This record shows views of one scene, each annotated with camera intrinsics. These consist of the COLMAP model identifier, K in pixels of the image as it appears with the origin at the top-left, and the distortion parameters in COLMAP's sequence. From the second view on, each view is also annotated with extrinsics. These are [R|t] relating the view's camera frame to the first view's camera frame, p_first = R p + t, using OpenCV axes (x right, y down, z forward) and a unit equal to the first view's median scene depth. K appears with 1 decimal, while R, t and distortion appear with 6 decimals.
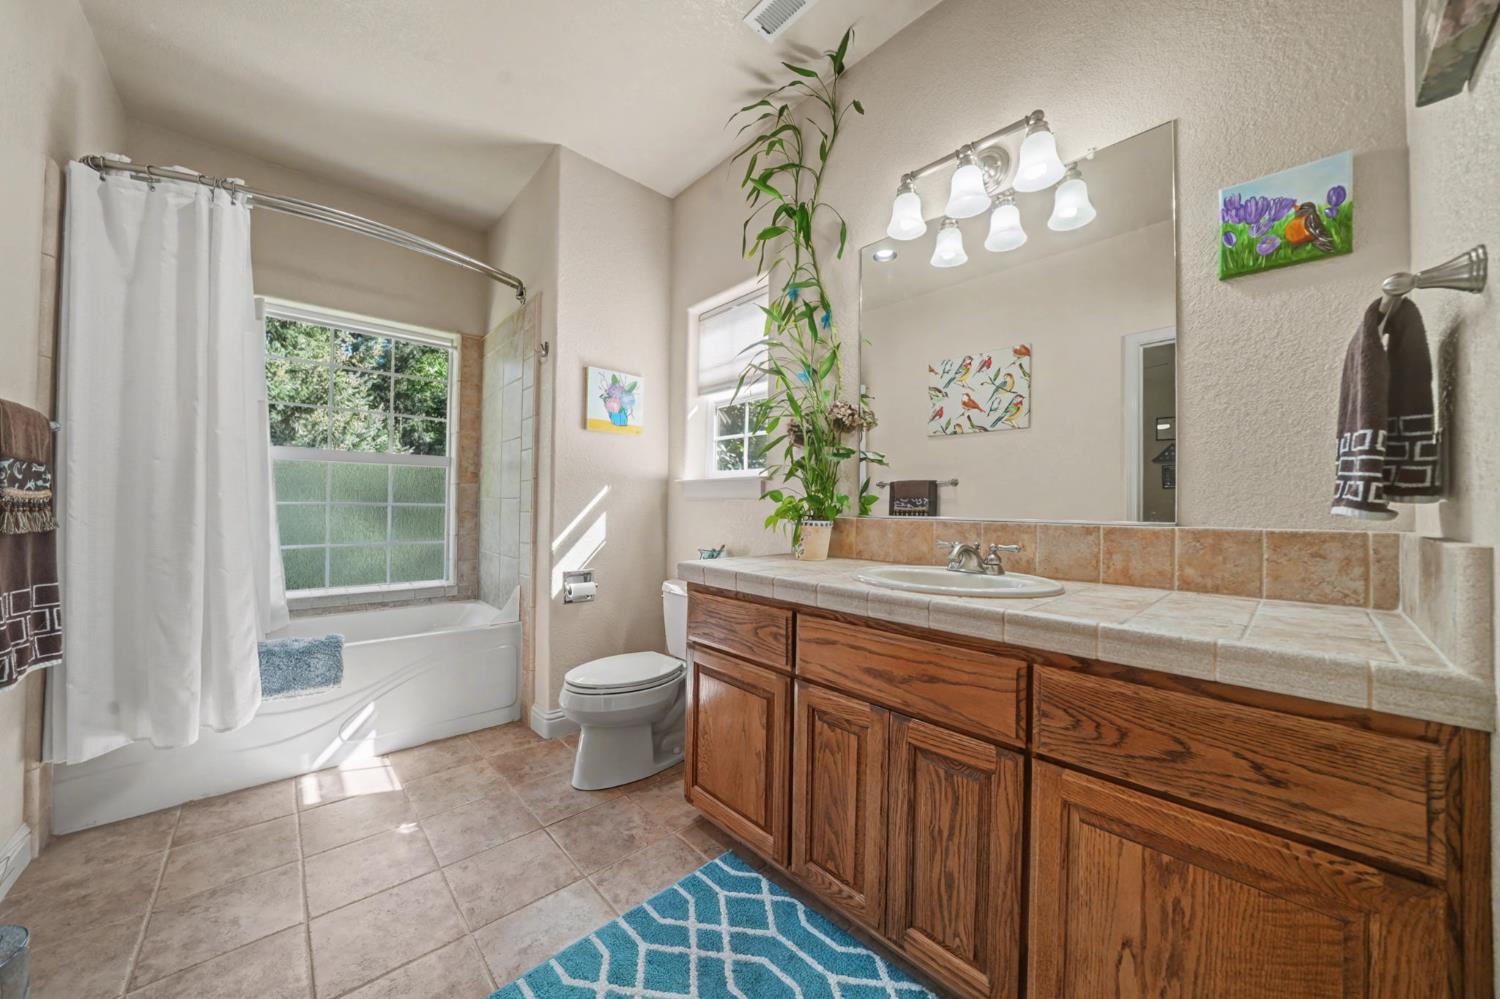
lens RADIAL K [[528.9, 0, 753.8], [0, 528.9, 497.0], [0, 0, 1]] dist [-0.011359, 0.000083]
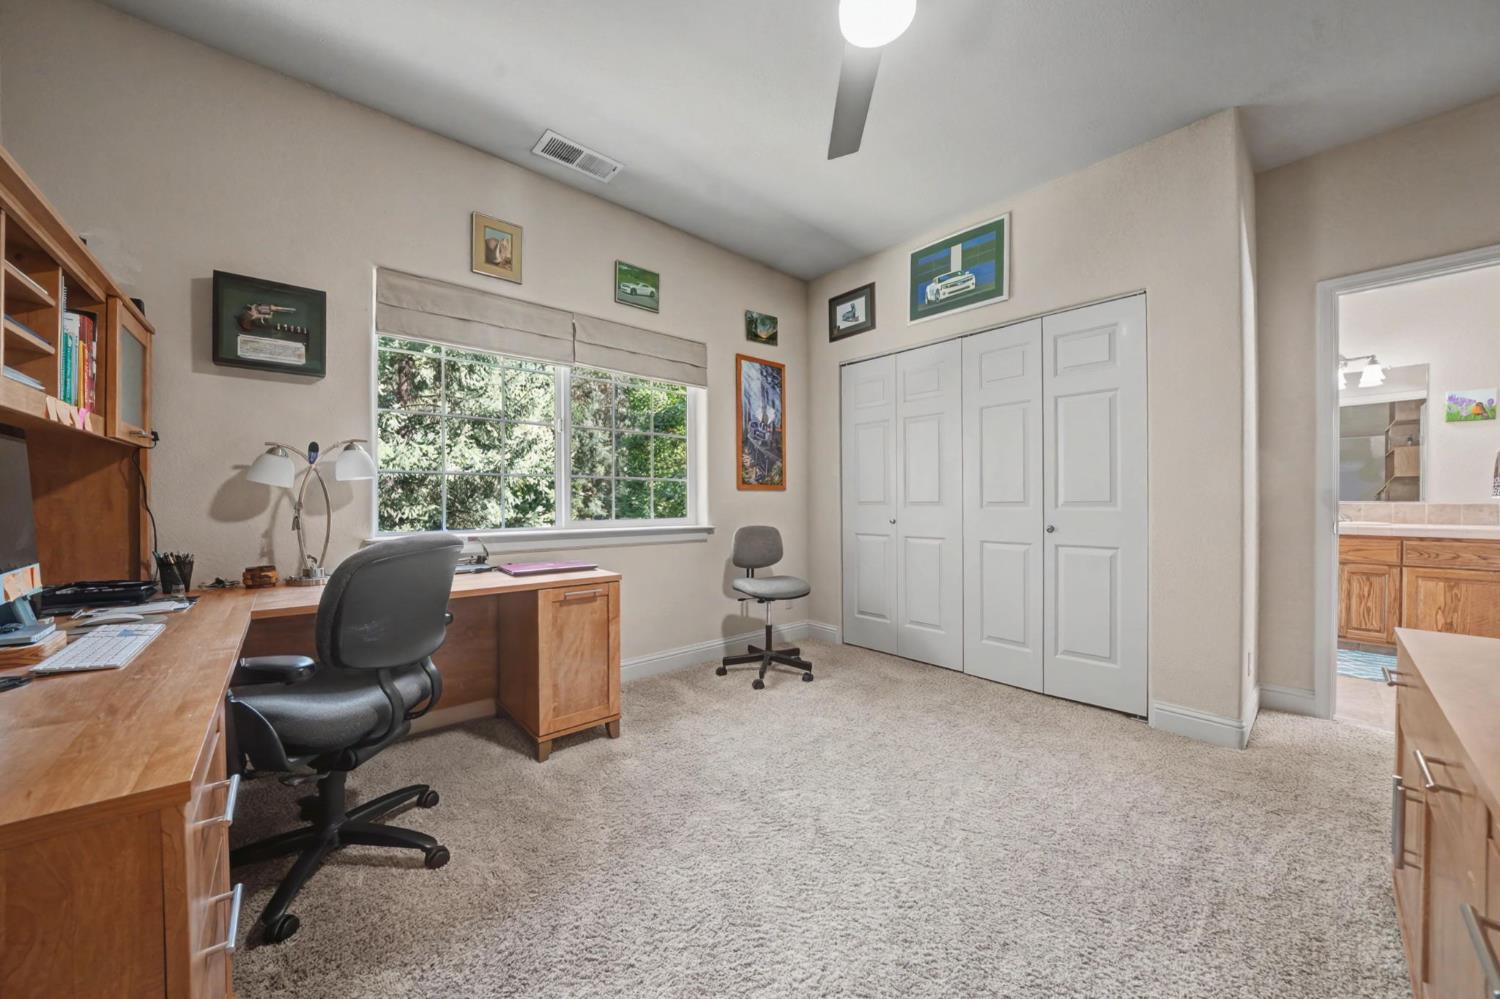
lens RADIAL K [[528.9, 0, 745.7], [0, 528.9, 510.0], [0, 0, 1]] dist [-0.011359, 0.000083]
pose [[0.999305, -0.010450, -0.035787, -3.533620], [0.011056, 0.999798, 0.016776, 0.003388], [0.035604, -0.017160, 0.999219, -2.485139]]
